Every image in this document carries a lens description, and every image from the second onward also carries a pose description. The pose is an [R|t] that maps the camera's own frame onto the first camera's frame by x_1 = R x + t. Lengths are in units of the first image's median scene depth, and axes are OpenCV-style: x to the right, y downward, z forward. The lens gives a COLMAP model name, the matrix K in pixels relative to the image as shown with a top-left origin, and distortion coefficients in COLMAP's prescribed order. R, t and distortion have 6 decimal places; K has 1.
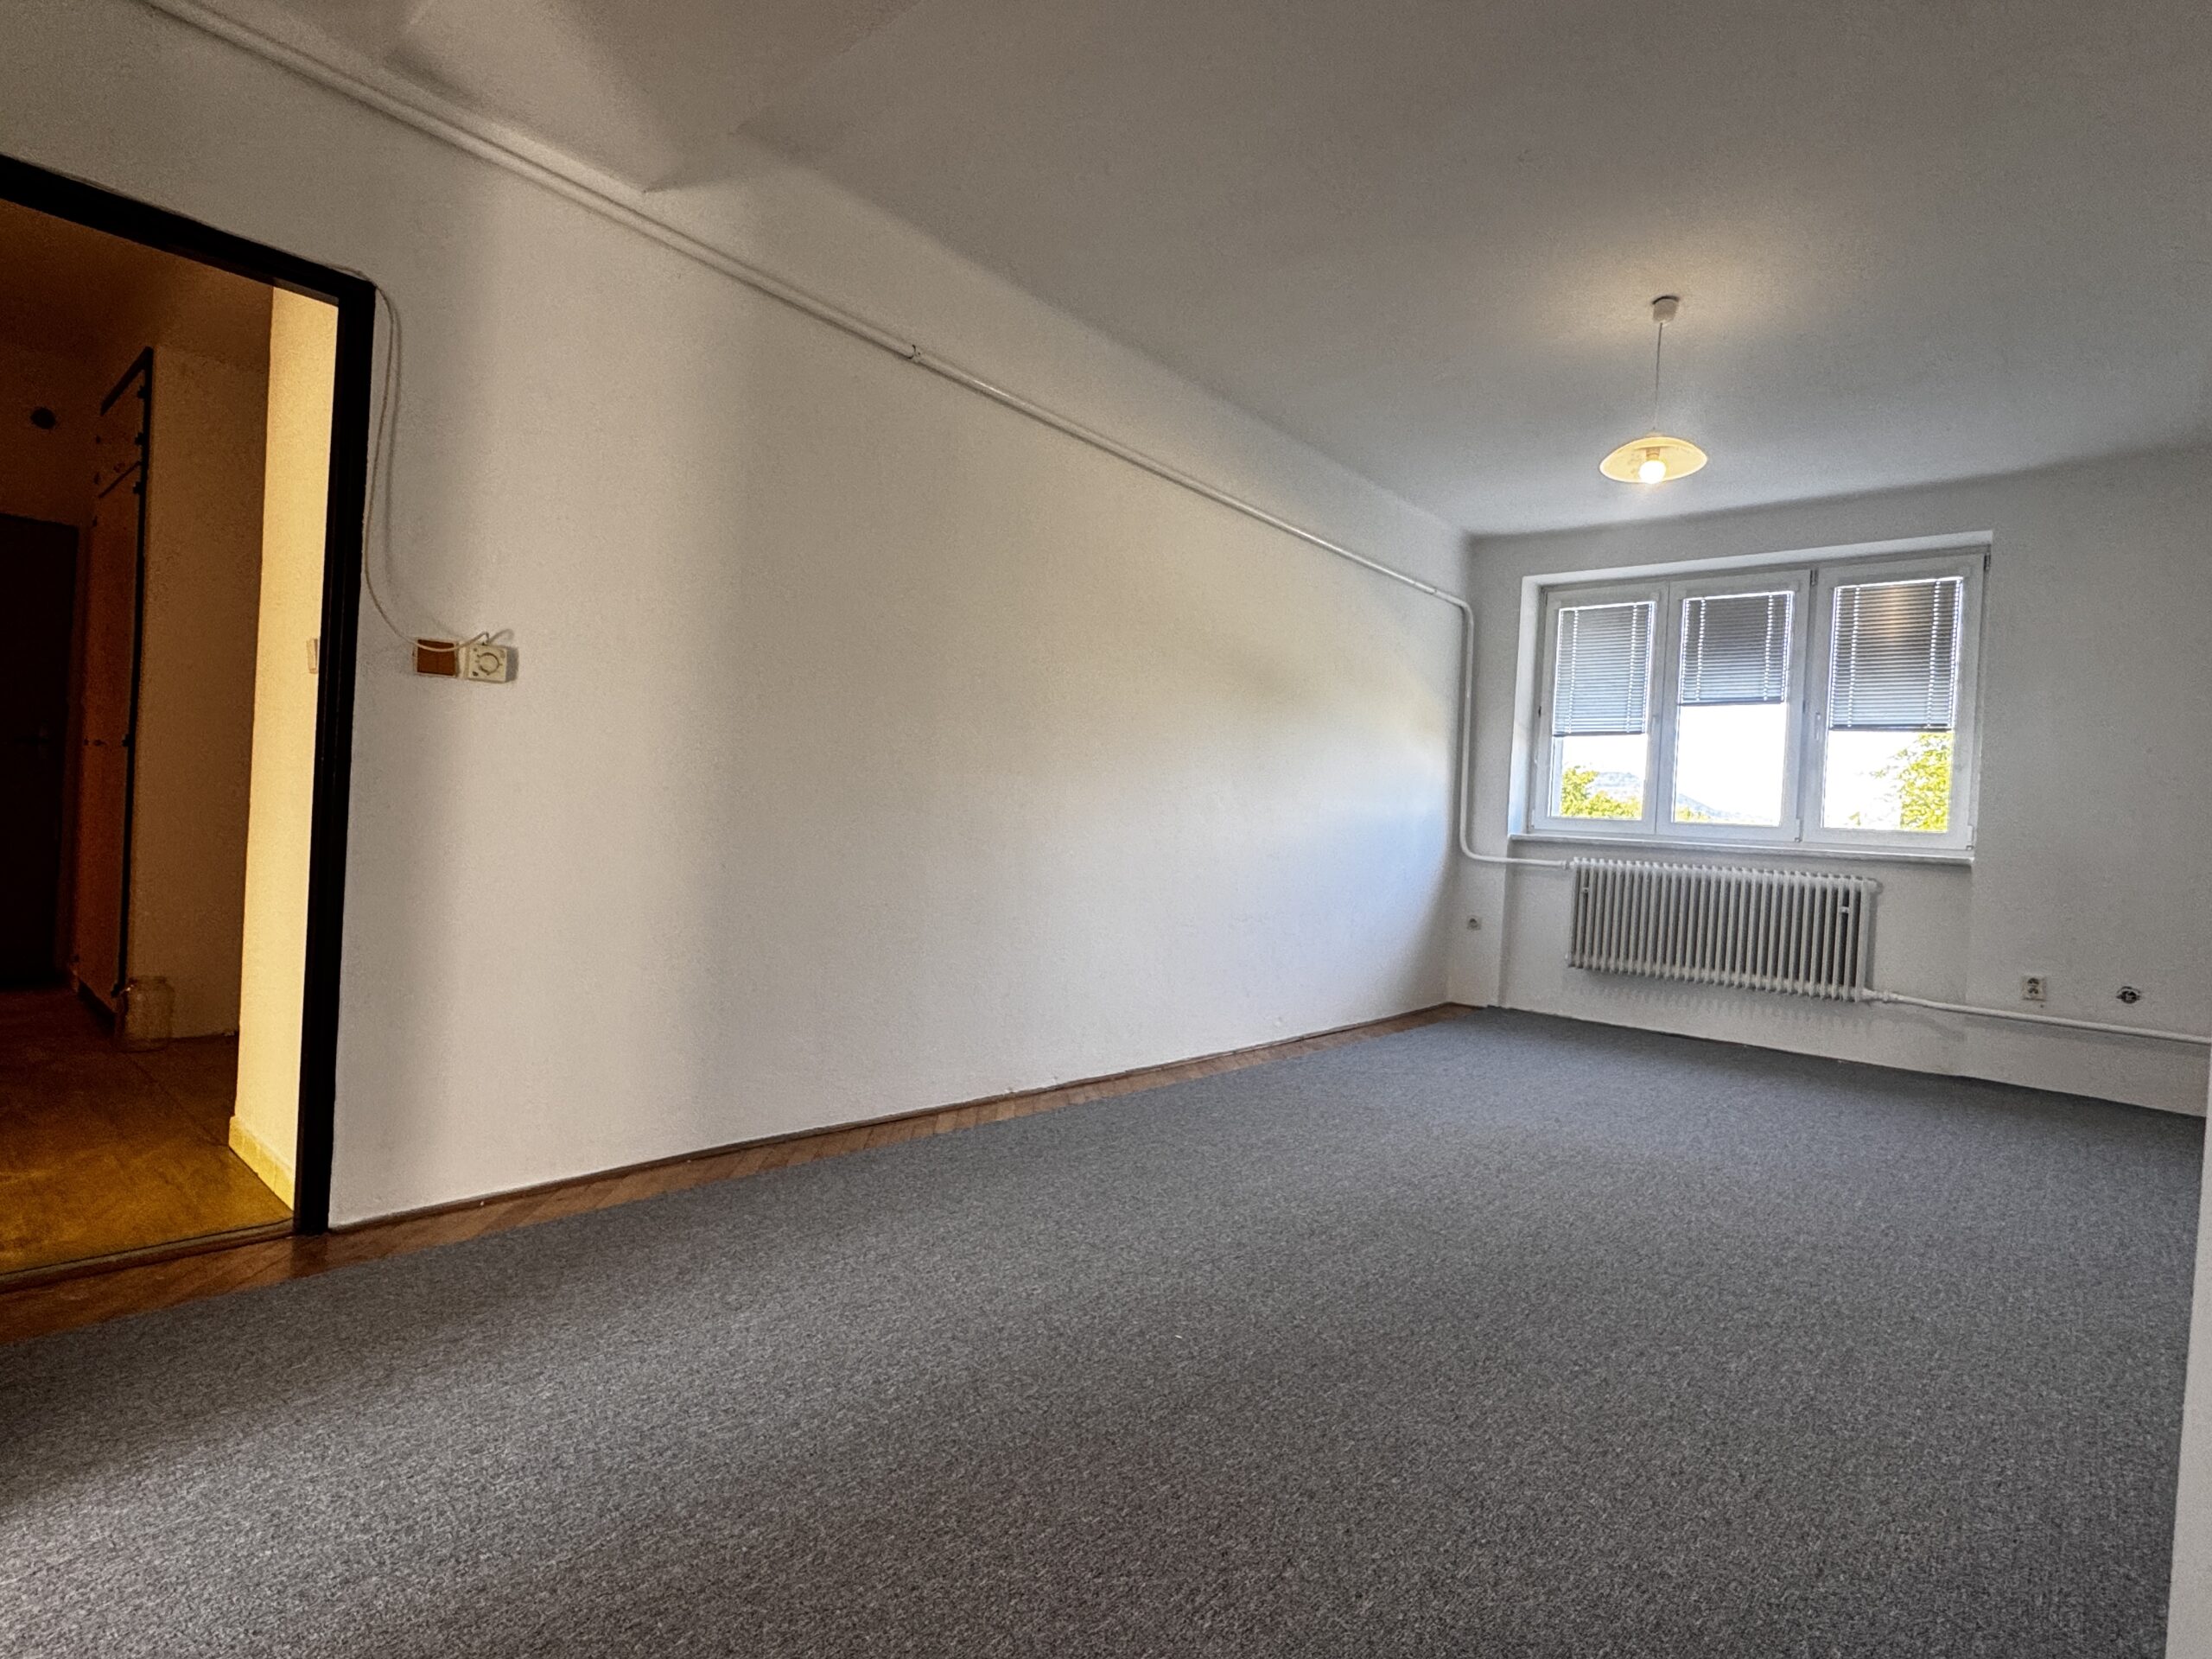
lens RADIAL K [[1123.1, 0, 1110.1], [0, 1123.1, 826.0], [0, 0, 1]] dist [0.001302, 0.000948]
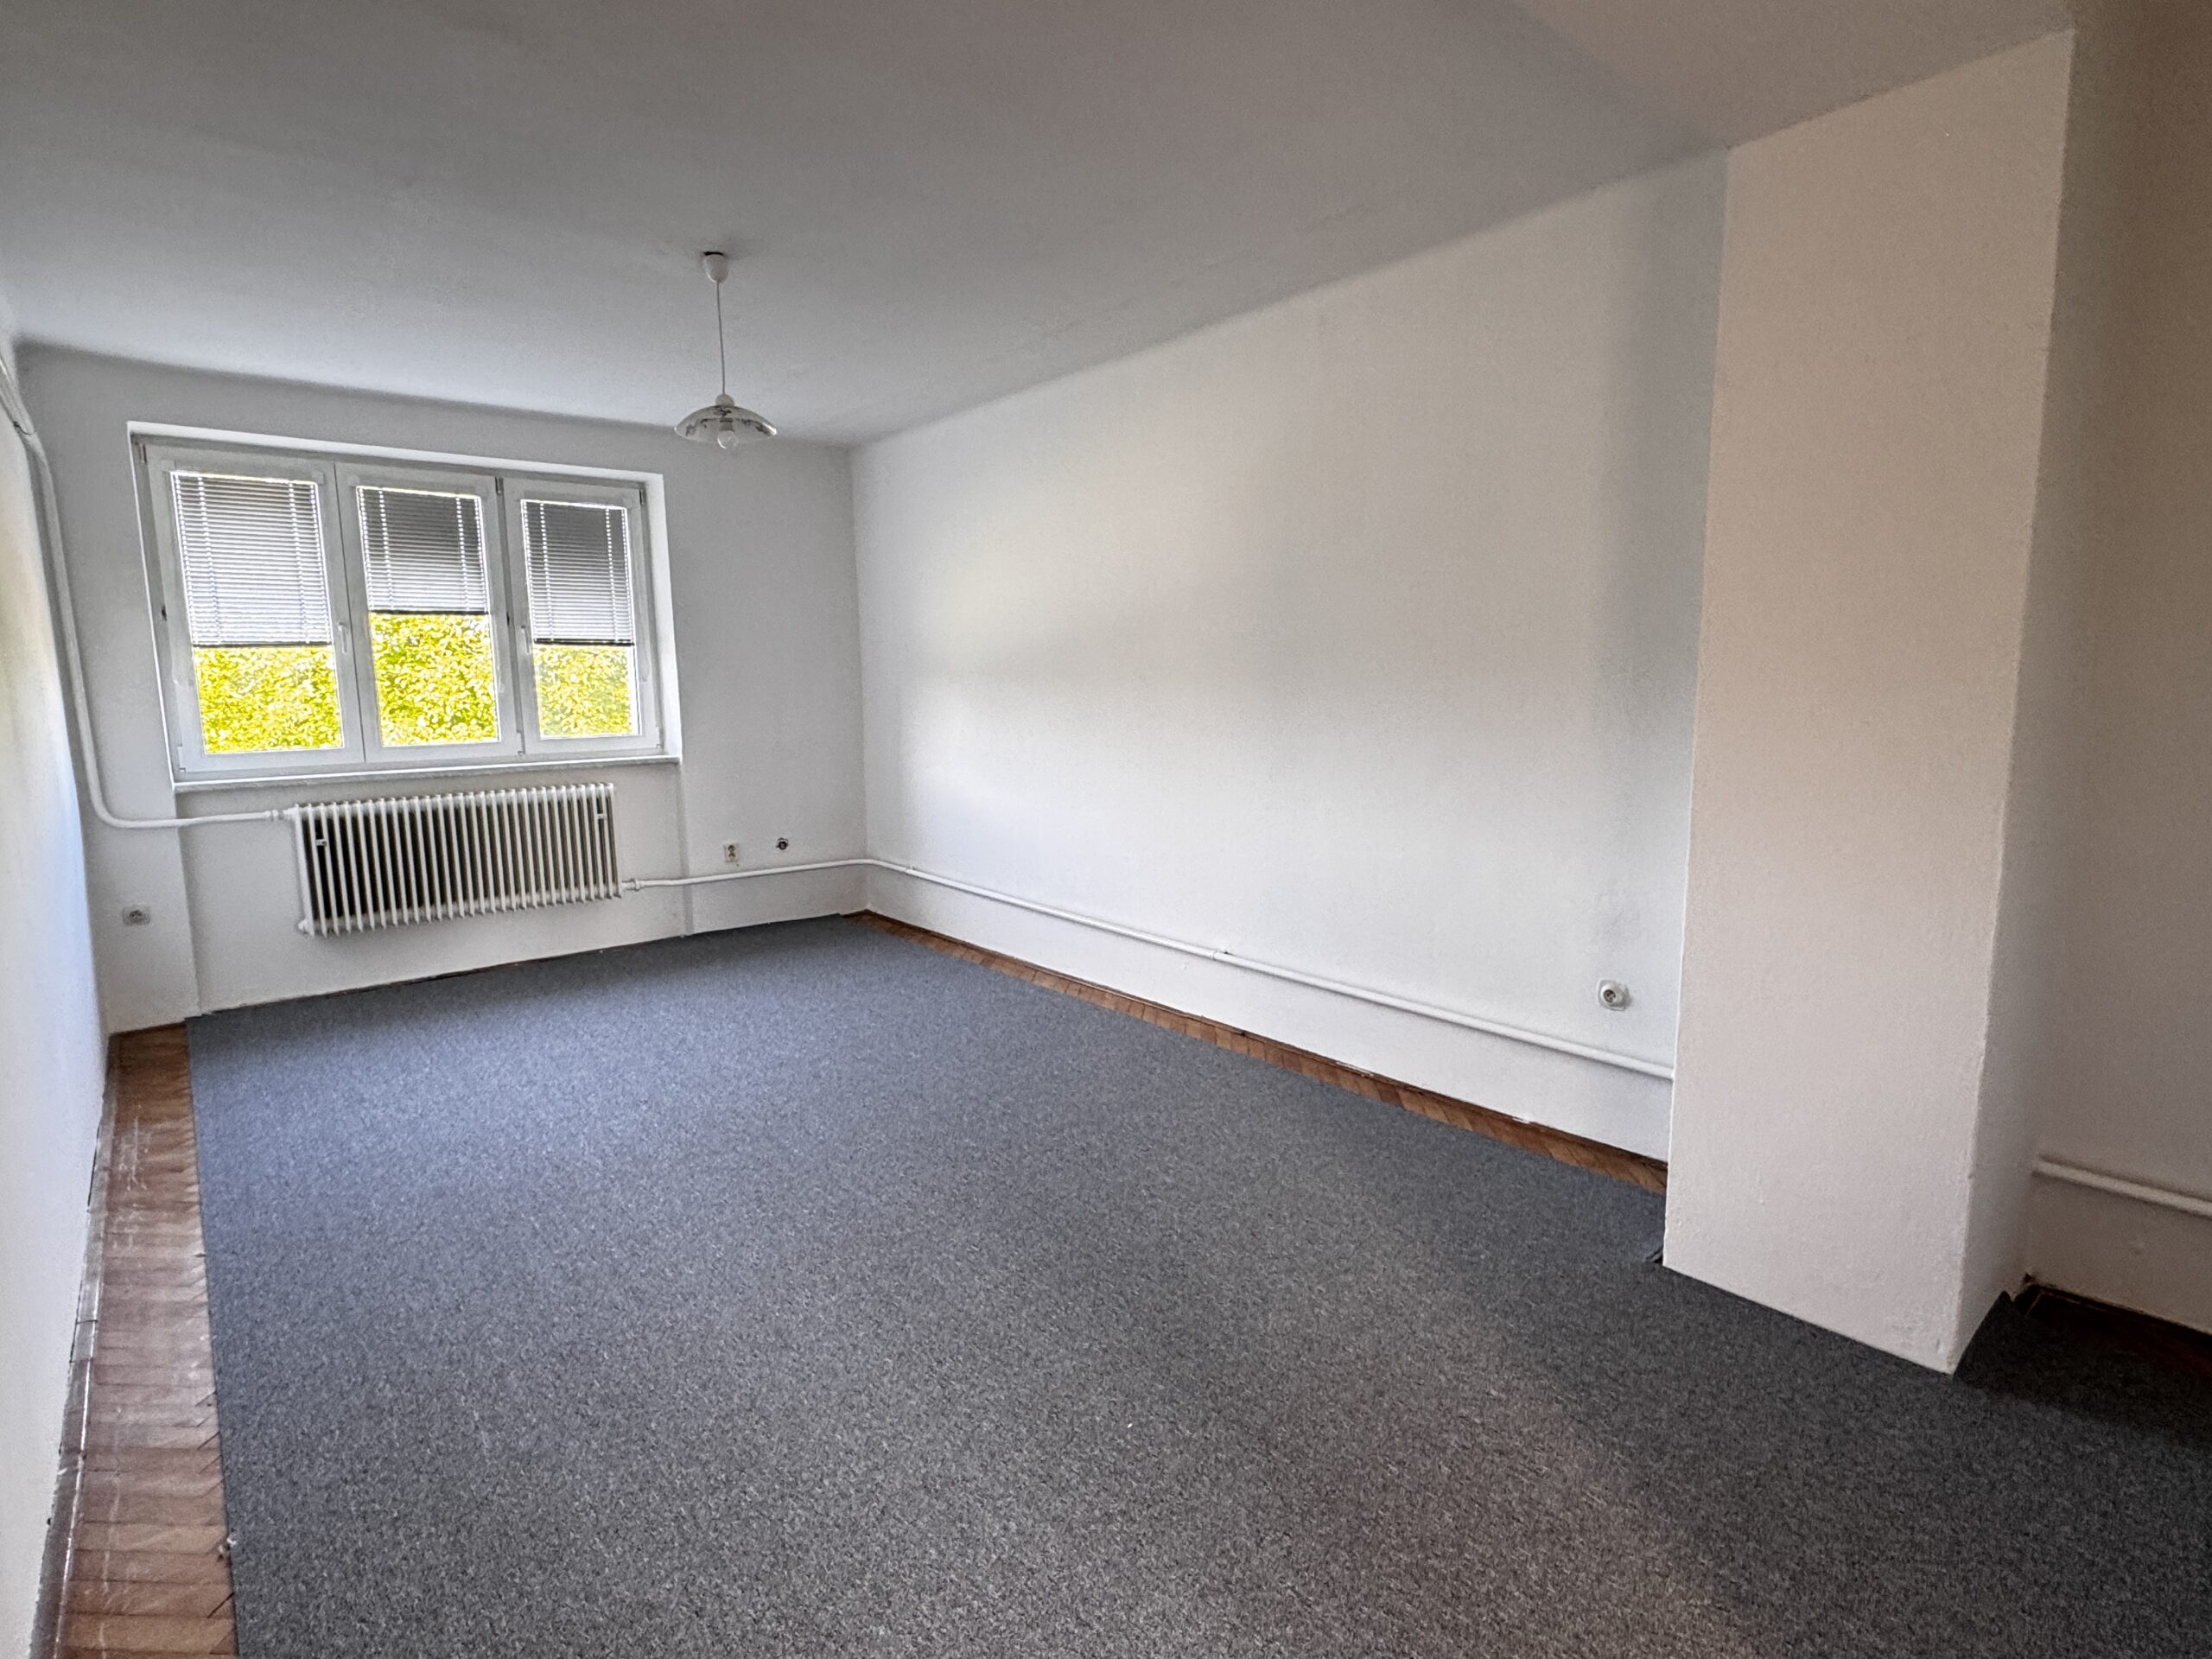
lens RADIAL K [[1123.1, 0, 1106.9], [0, 1123.1, 836.2], [0, 0, 1]] dist [0.001302, 0.000948]
pose [[0.151637, -0.200601, 0.967866, -0.304747], [0.031182, 0.979673, 0.198162, -0.099439], [-0.987944, 0.000131, 0.154810, 0.323810]]
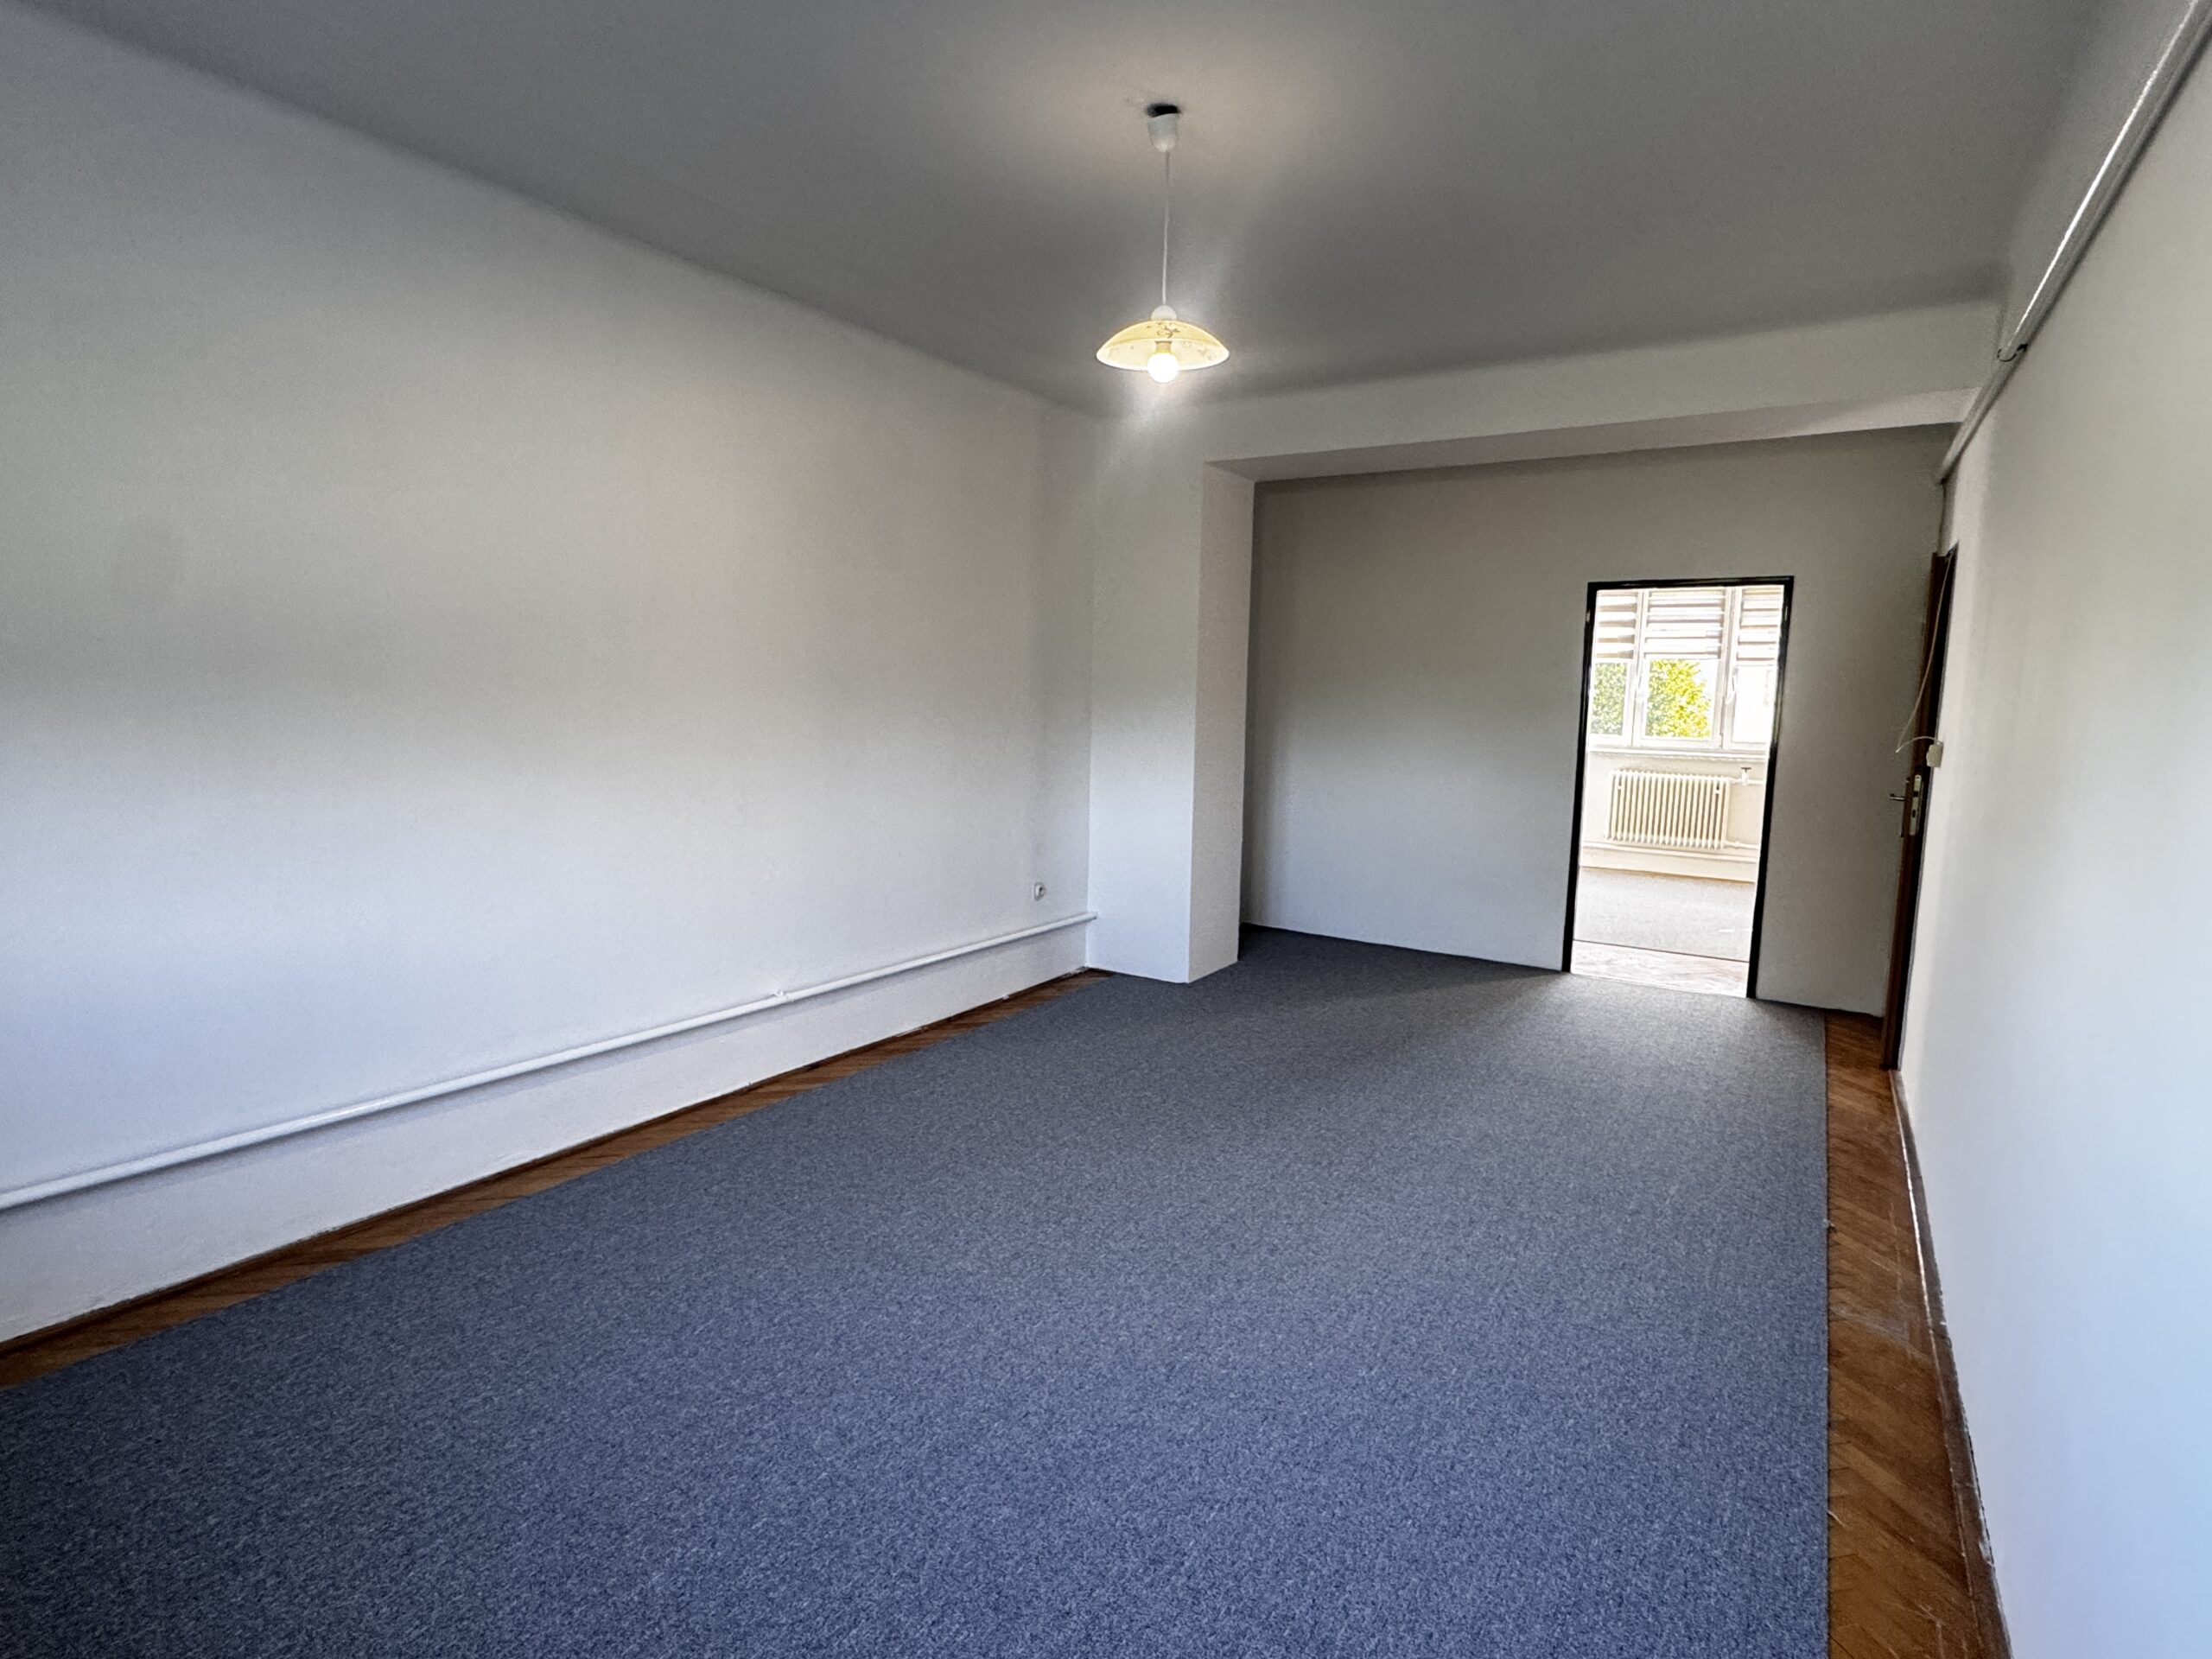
lens RADIAL K [[1123.1, 0, 1102.6], [0, 1123.1, 829.3], [0, 0, 1]] dist [0.001302, 0.000948]
pose [[-0.985873, -0.060590, -0.156151, 0.382032], [-0.080014, 0.989390, 0.121267, -0.066543], [0.147147, 0.132048, -0.980261, 1.091493]]
